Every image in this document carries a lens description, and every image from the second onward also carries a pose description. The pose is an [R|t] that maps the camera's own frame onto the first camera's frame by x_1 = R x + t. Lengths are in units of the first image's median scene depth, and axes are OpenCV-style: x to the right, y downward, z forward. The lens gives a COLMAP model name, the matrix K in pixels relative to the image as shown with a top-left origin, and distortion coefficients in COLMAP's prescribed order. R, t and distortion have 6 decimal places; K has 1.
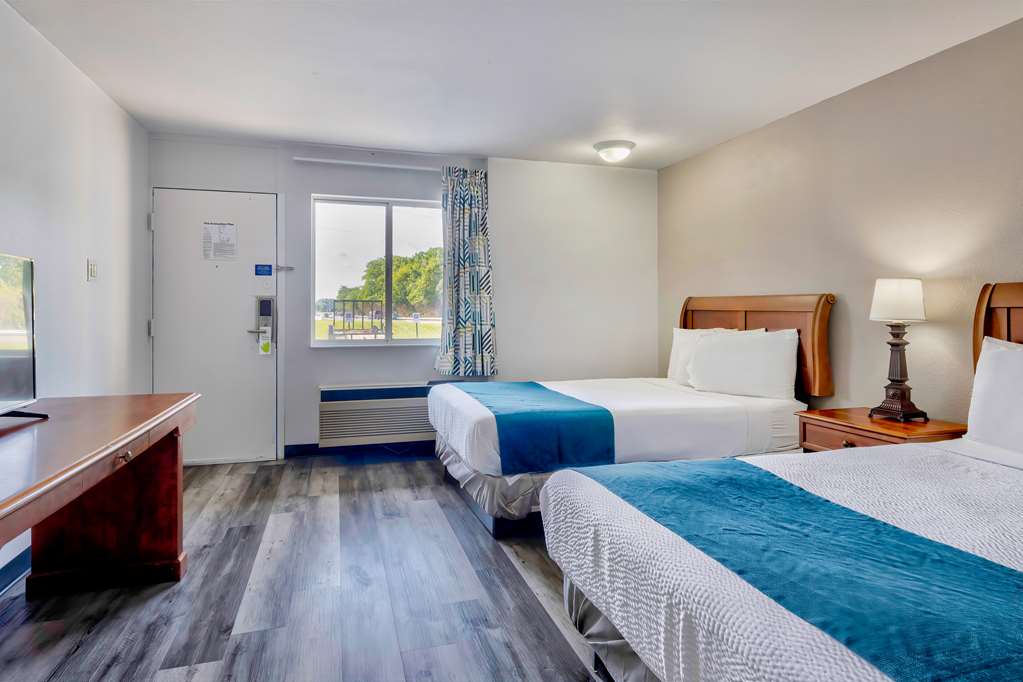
lens RADIAL K [[570.4, 0, 511.5], [0, 570.4, 341.0], [0, 0, 1]] dist [-0.000836, -0.000282]
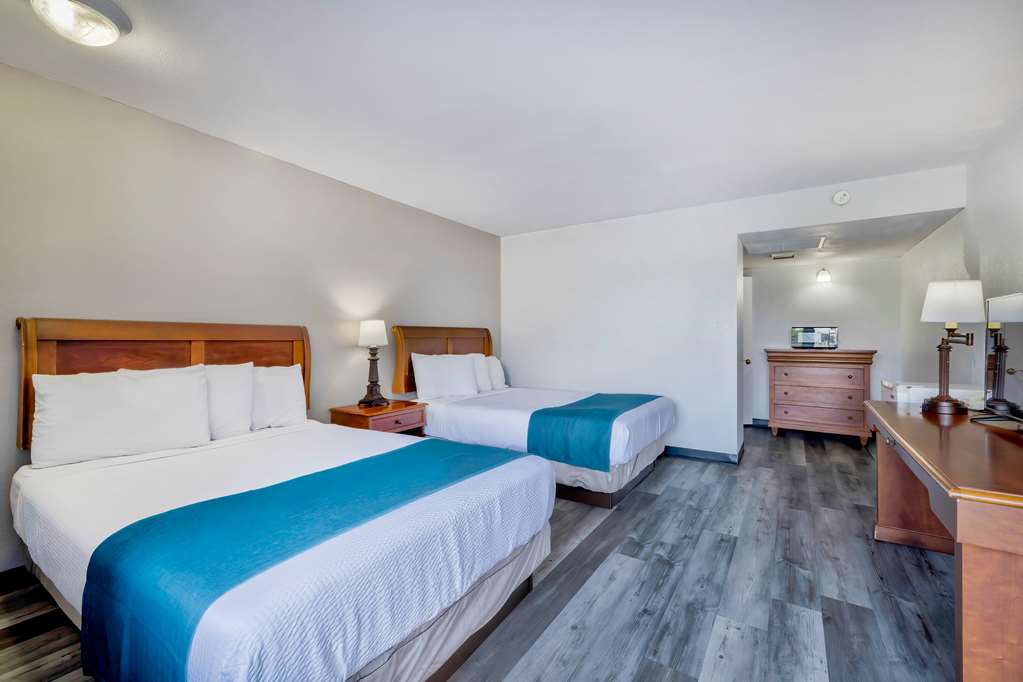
lens RADIAL K [[423.9, 0, 511.5], [0, 423.9, 341.0], [0, 0, 1]] dist [0.001737, 0.000063]
pose [[-0.628854, 0.003413, 0.777516, -0.702221], [0.010367, 0.999938, 0.003996, -0.063915], [-0.777454, 0.010573, -0.628851, 1.863714]]
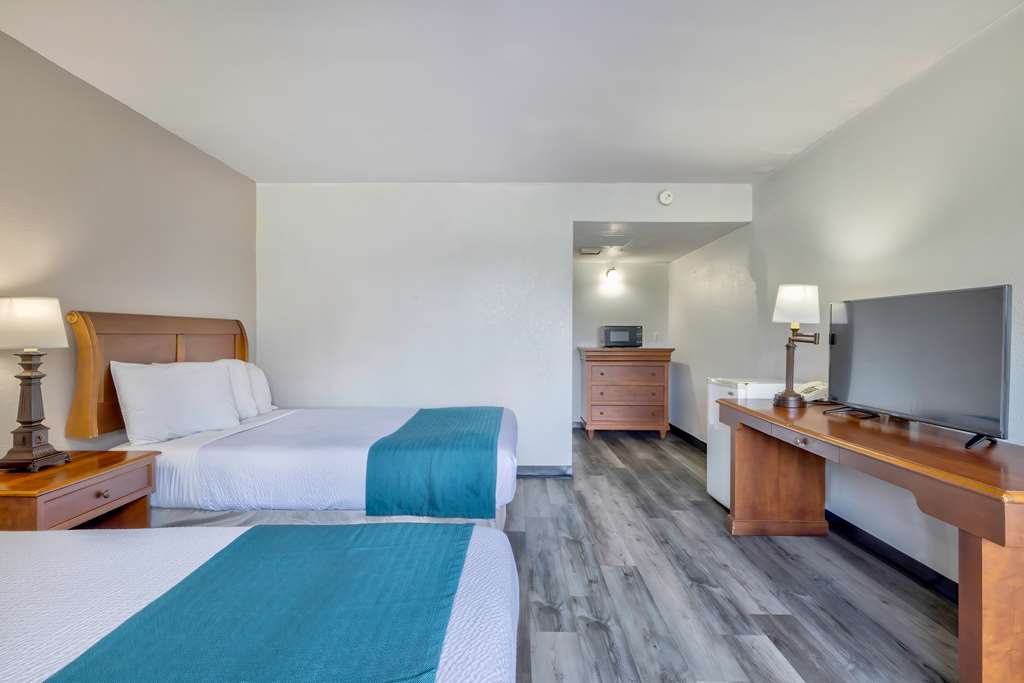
lens RADIAL K [[497.3, 0, 515.5], [0, 497.3, 337.9], [0, 0, 1]] dist [0.000461, 0.000875]
pose [[-0.948548, 0.002986, 0.316619, -0.302062], [0.005613, 0.999957, 0.007385, -0.068505], [-0.316583, 0.008783, -0.948524, 1.864359]]
